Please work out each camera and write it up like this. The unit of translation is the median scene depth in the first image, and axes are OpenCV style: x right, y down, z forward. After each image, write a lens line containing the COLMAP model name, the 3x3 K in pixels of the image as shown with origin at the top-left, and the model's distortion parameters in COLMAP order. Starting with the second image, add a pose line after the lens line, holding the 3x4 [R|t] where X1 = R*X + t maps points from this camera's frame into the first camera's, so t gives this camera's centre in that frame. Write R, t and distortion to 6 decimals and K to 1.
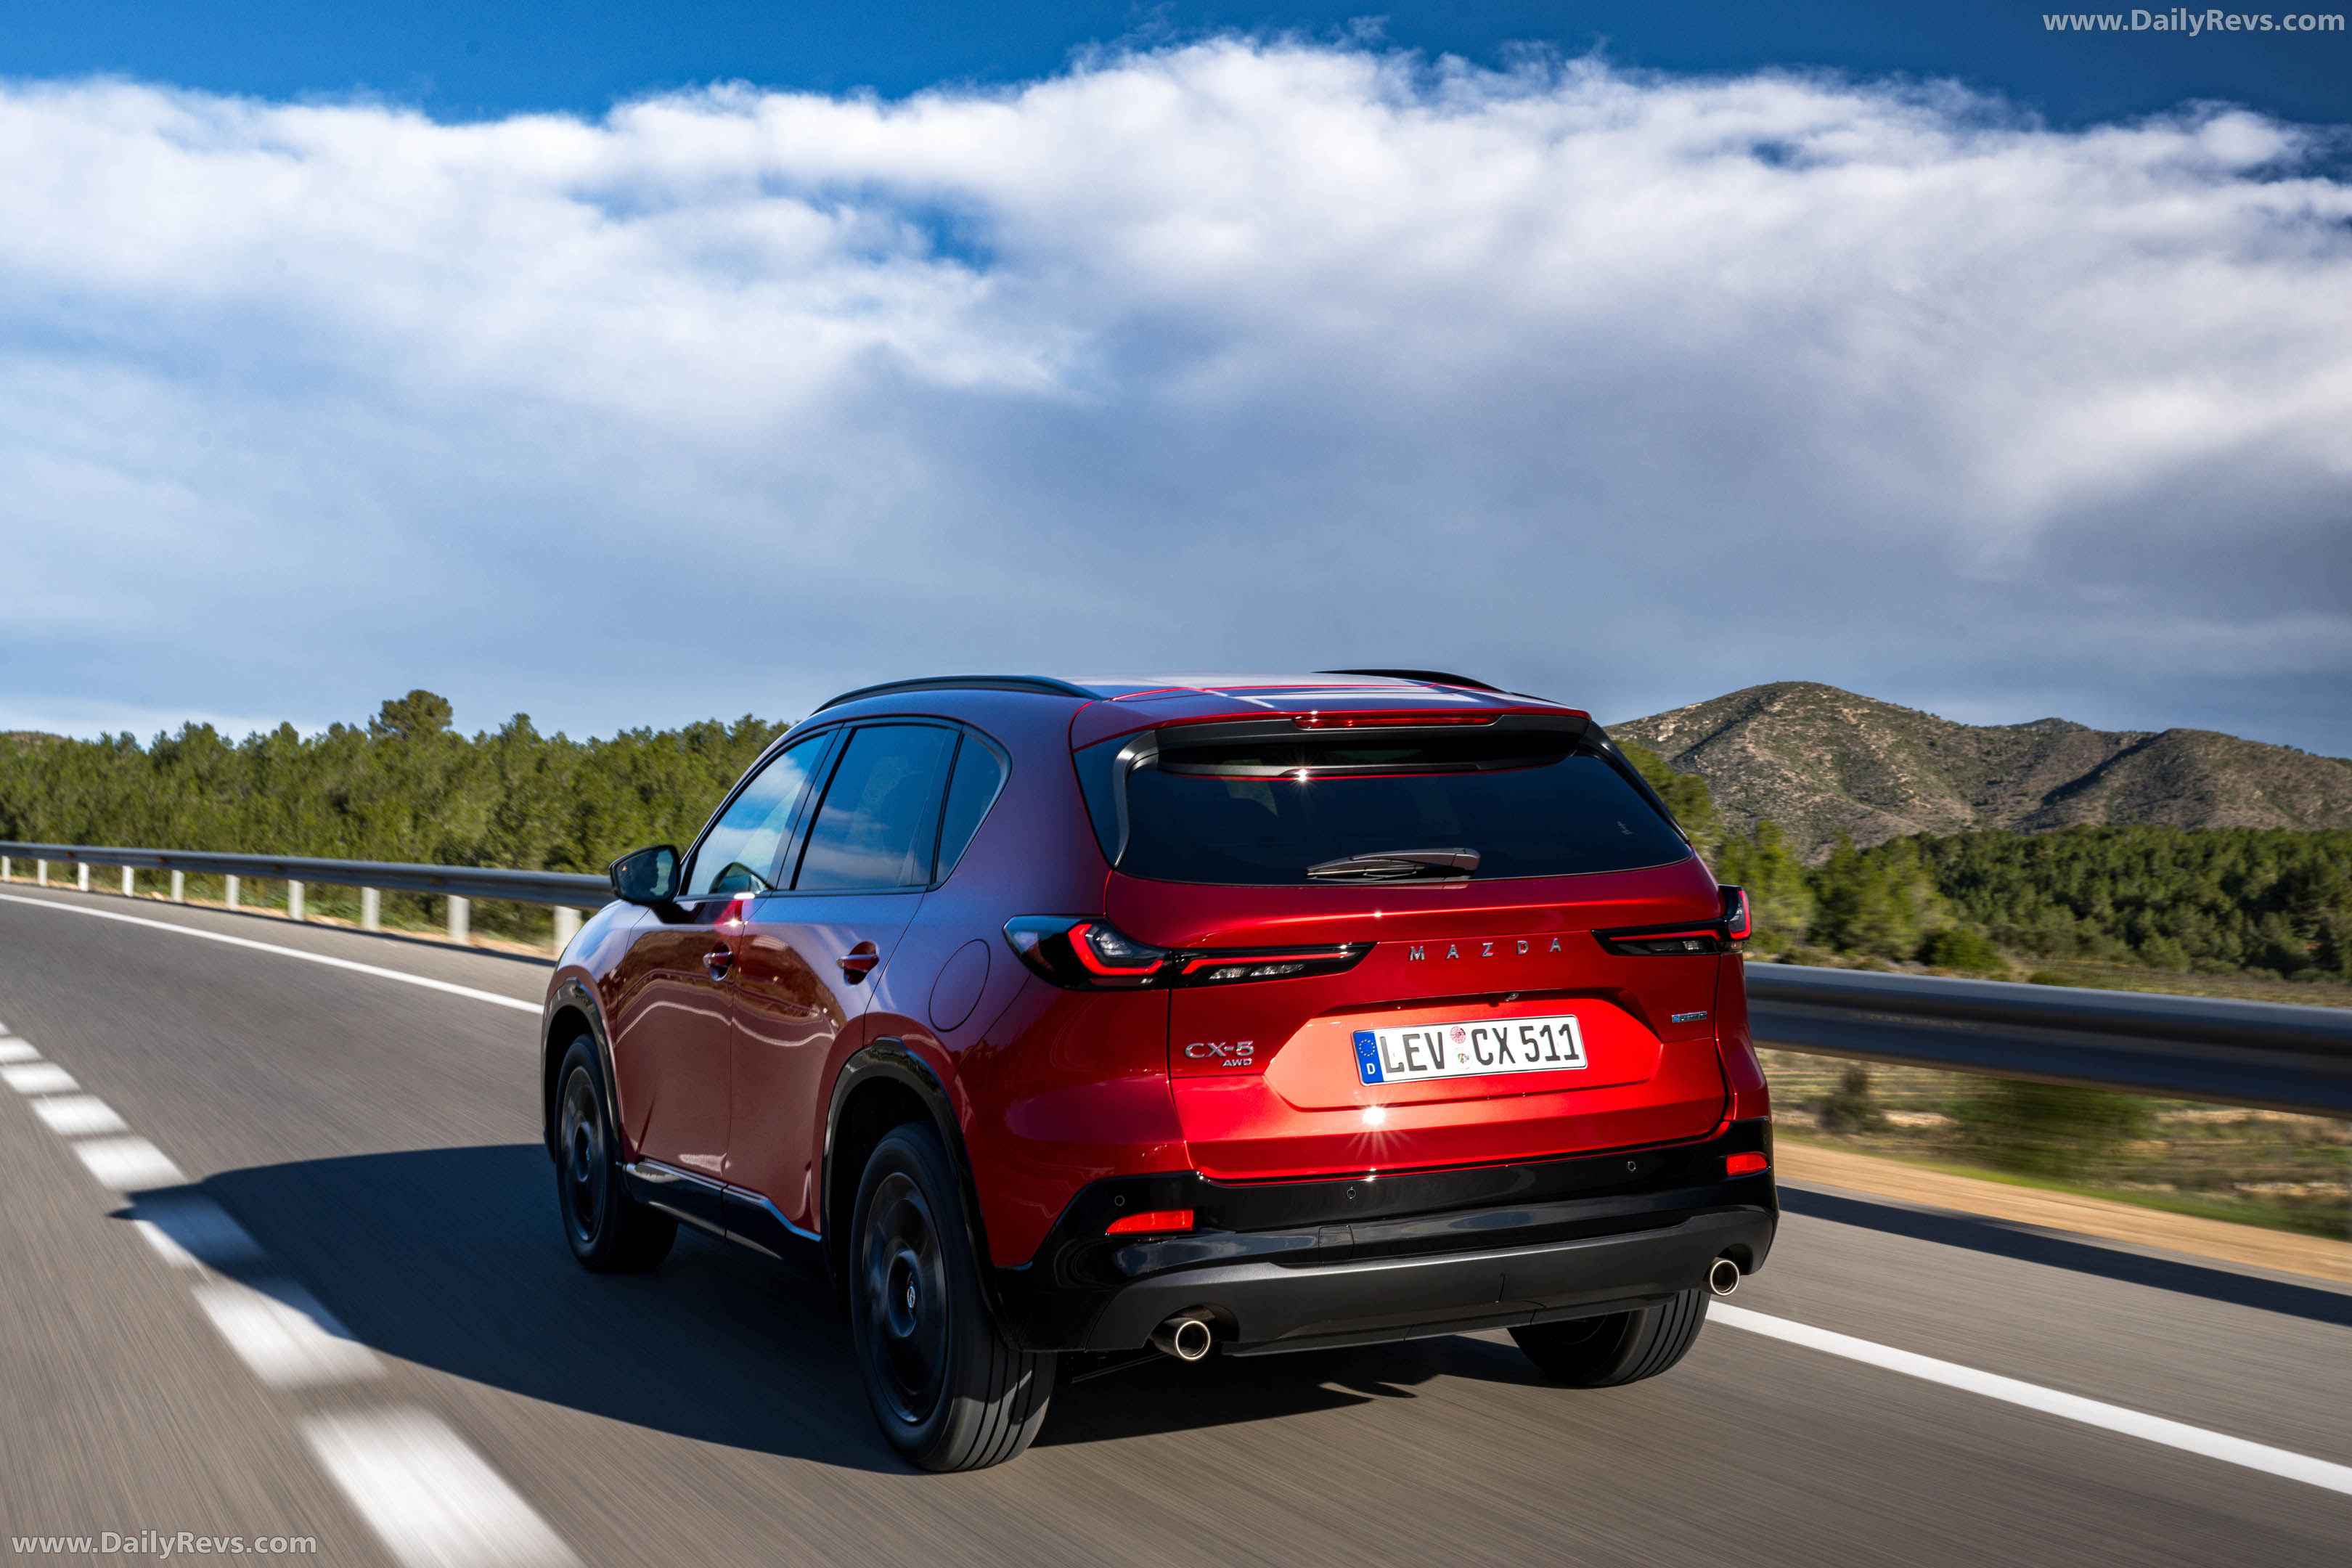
lens RADIAL K [[2816.2, 0, 1166.7], [0, 2816.2, 792.1], [0, 0, 1]] dist [-0.011289, 0.000000]
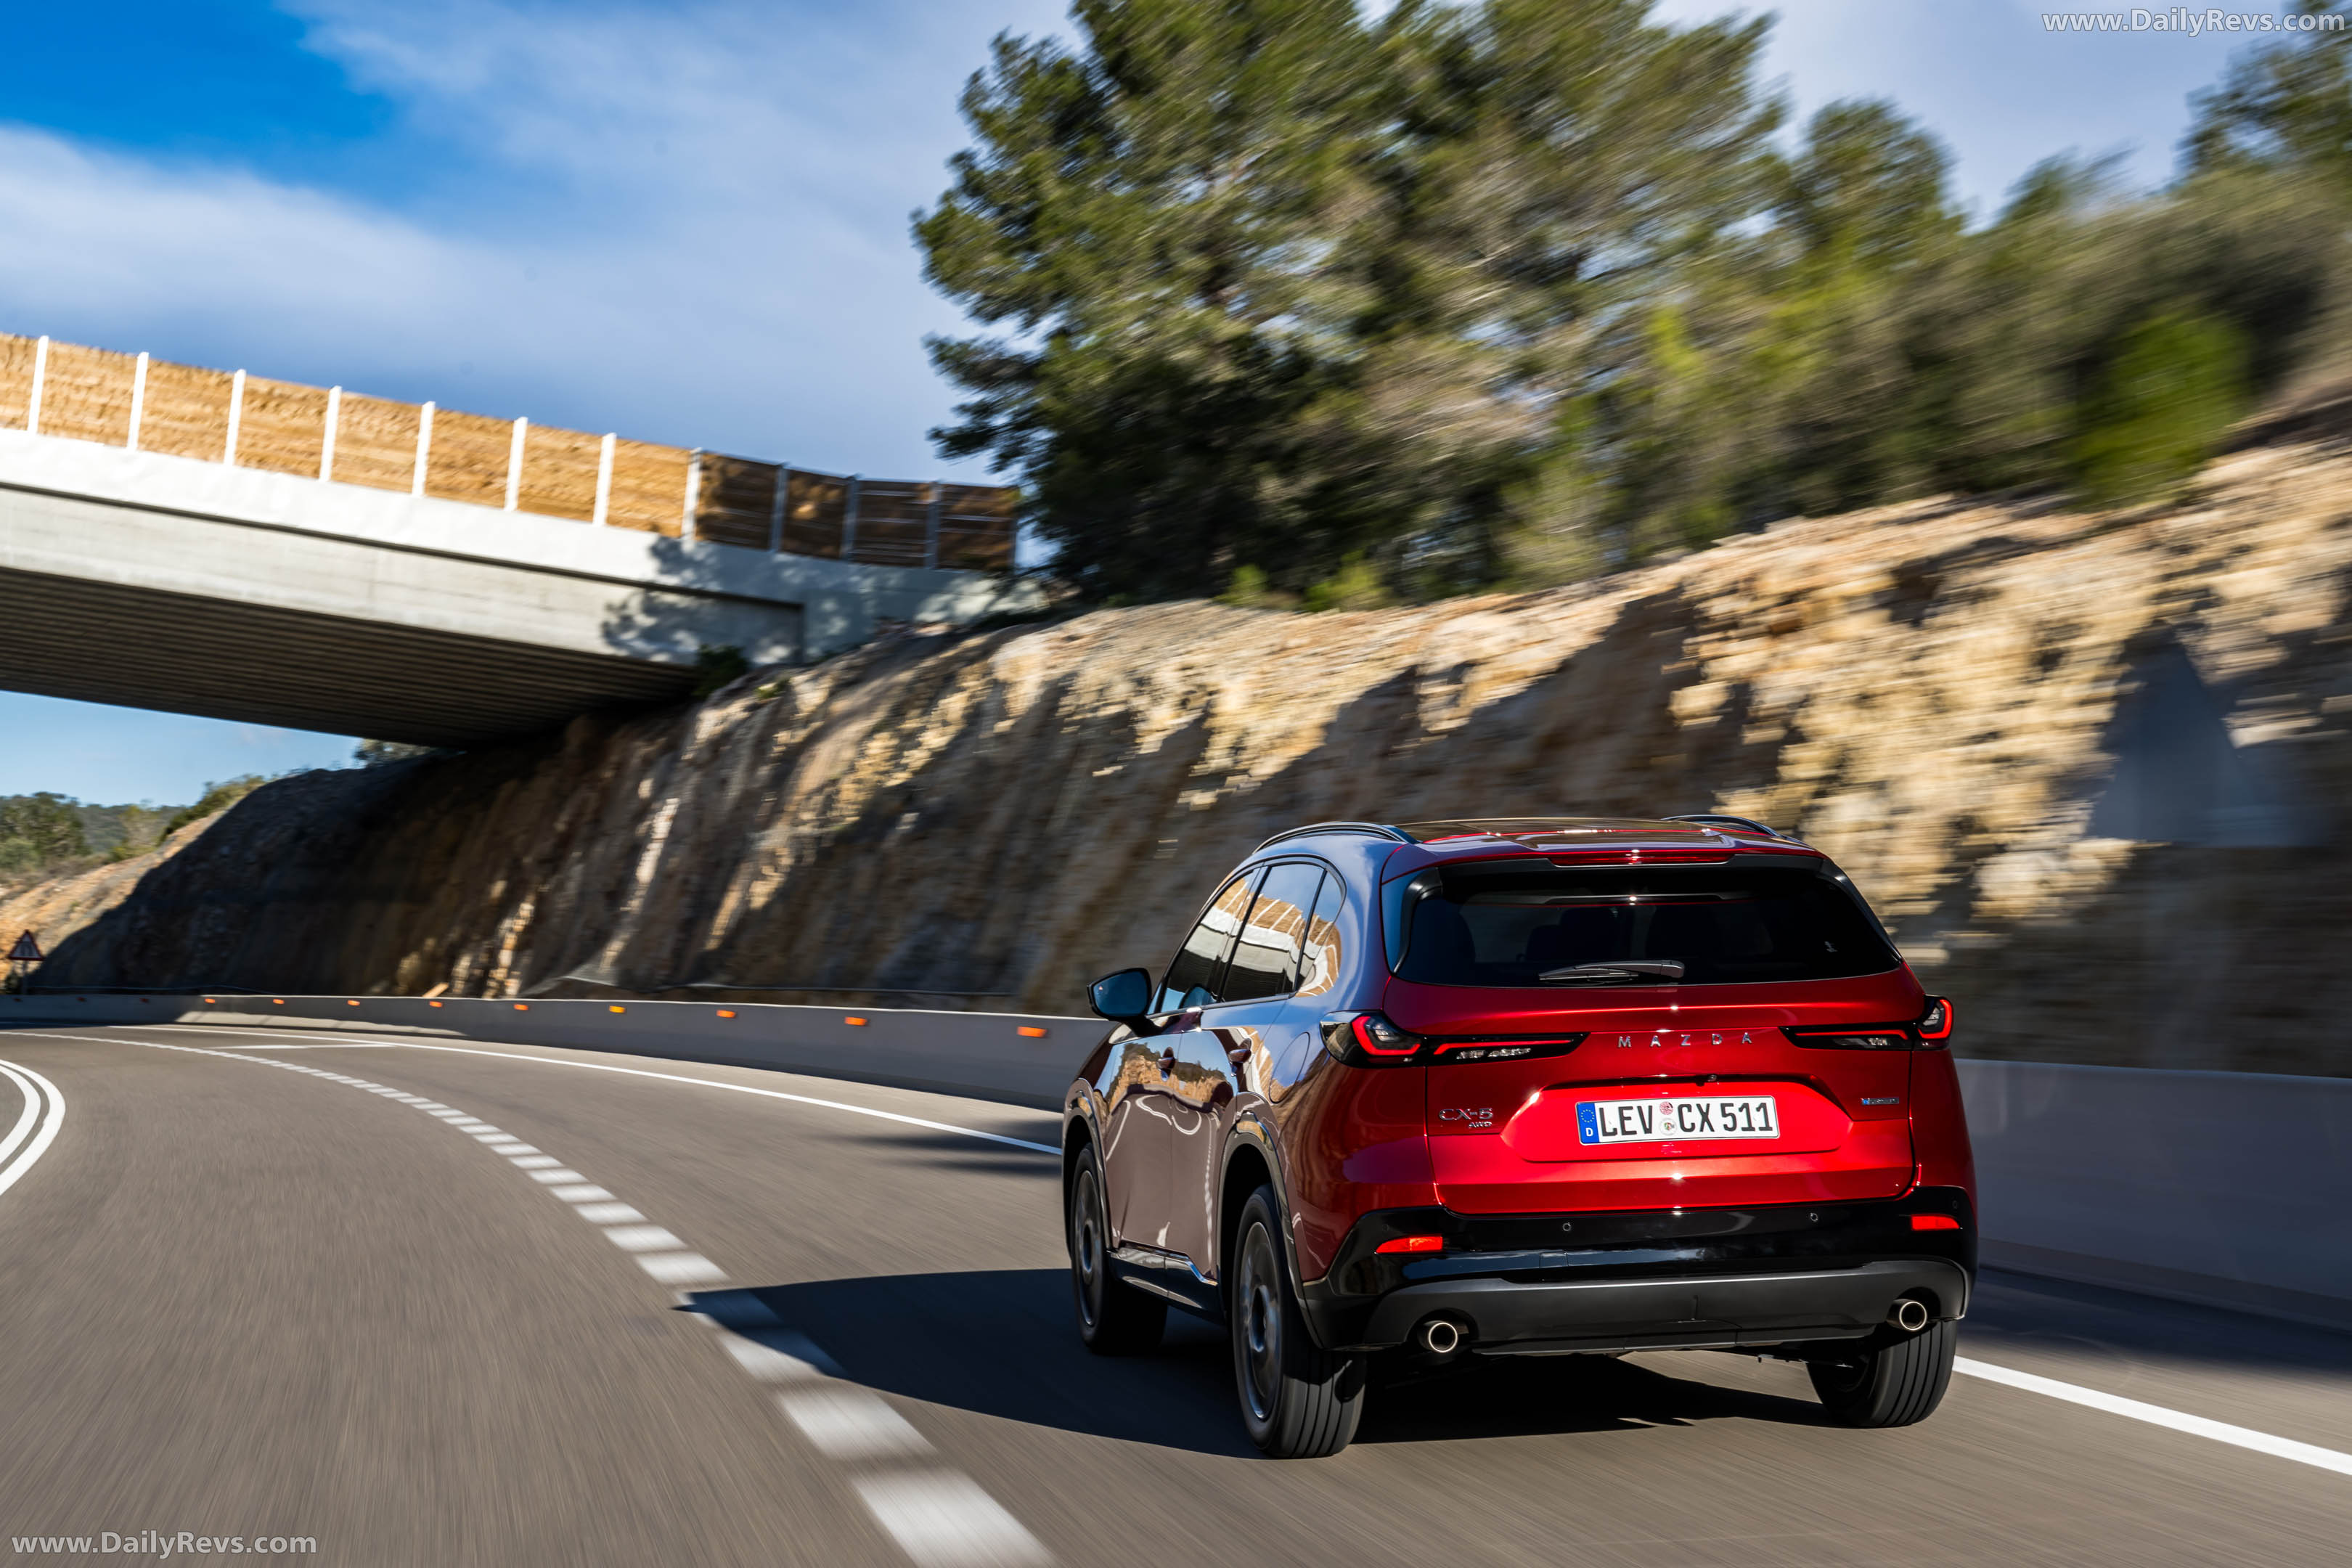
lens RADIAL K [[3470.2, 0, 1182.6], [0, 3470.2, 784.8], [0, 0, 1]] dist [-0.043792, 0.000000]
pose [[0.976309, -0.006032, -0.216297, 0.227480], [-0.003042, 0.999130, -0.041596, 0.006617], [0.216359, 0.041269, 0.975441, -0.565338]]
